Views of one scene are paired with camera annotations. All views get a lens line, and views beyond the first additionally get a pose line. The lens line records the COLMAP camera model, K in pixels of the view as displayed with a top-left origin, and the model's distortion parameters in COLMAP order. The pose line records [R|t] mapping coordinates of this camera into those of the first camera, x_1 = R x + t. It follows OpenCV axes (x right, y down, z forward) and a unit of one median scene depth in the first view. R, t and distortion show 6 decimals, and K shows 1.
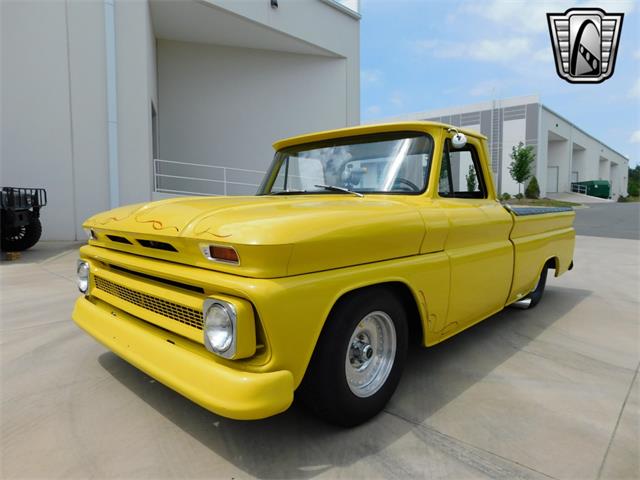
lens RADIAL K [[422.1, 0, 317.0], [0, 422.1, 236.5], [0, 0, 1]] dist [-0.062033, 0.044477]
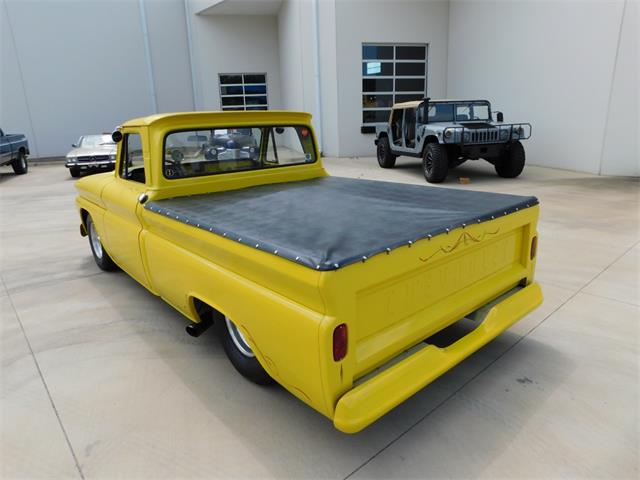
lens RADIAL K [[422.1, 0, 316.5], [0, 422.1, 238.8], [0, 0, 1]] dist [-0.062033, 0.044477]
pose [[-0.106167, 0.269568, -0.957111, 1.673293], [-0.043408, 0.960377, 0.275303, -0.319558], [0.993400, 0.070774, -0.090259, 1.830162]]
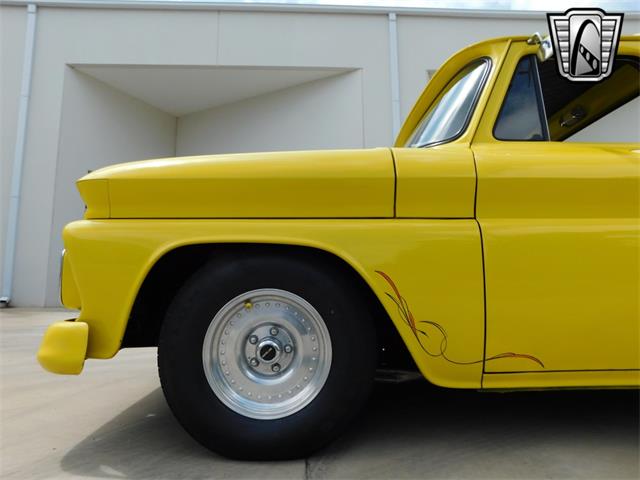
lens RADIAL K [[422.1, 0, 317.1], [0, 422.1, 236.8], [0, 0, 1]] dist [-0.062033, 0.044477]
pose [[0.704954, -0.099356, -0.702260, 0.515363], [-0.049867, 0.980746, -0.188814, 0.166720], [0.707498, 0.168124, 0.686426, 0.428964]]
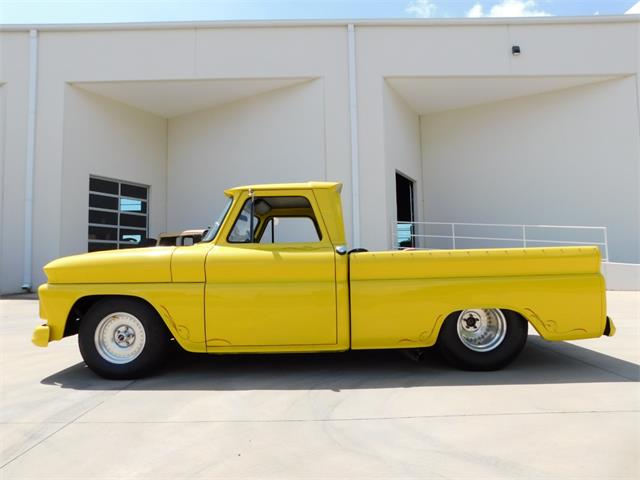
lens RADIAL K [[422.1, 0, 316.0], [0, 422.1, 238.1], [0, 0, 1]] dist [-0.062033, 0.044477]
pose [[0.677376, -0.061207, -0.733086, 1.454439], [-0.038955, 0.992150, -0.118832, 0.037390], [0.734605, 0.109051, 0.669674, 0.315357]]
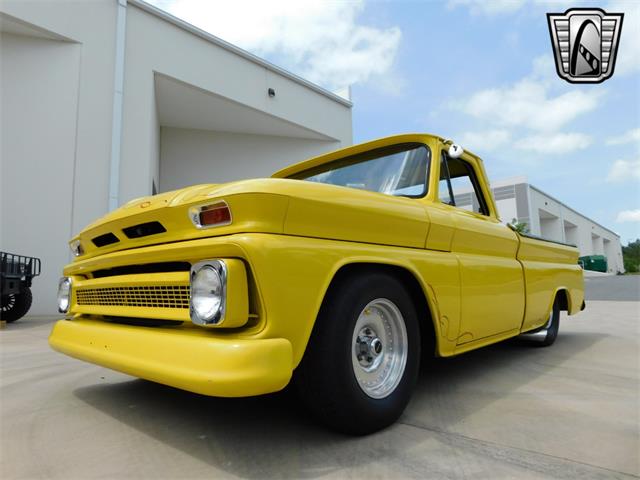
lens RADIAL K [[422.1, 0, 317.9], [0, 422.1, 235.2], [0, 0, 1]] dist [-0.062033, 0.044477]
pose [[0.999652, -0.025119, 0.008012, -0.002639], [0.026240, 0.977539, -0.209112, 0.174443], [-0.002579, 0.209250, 0.977859, 0.066766]]
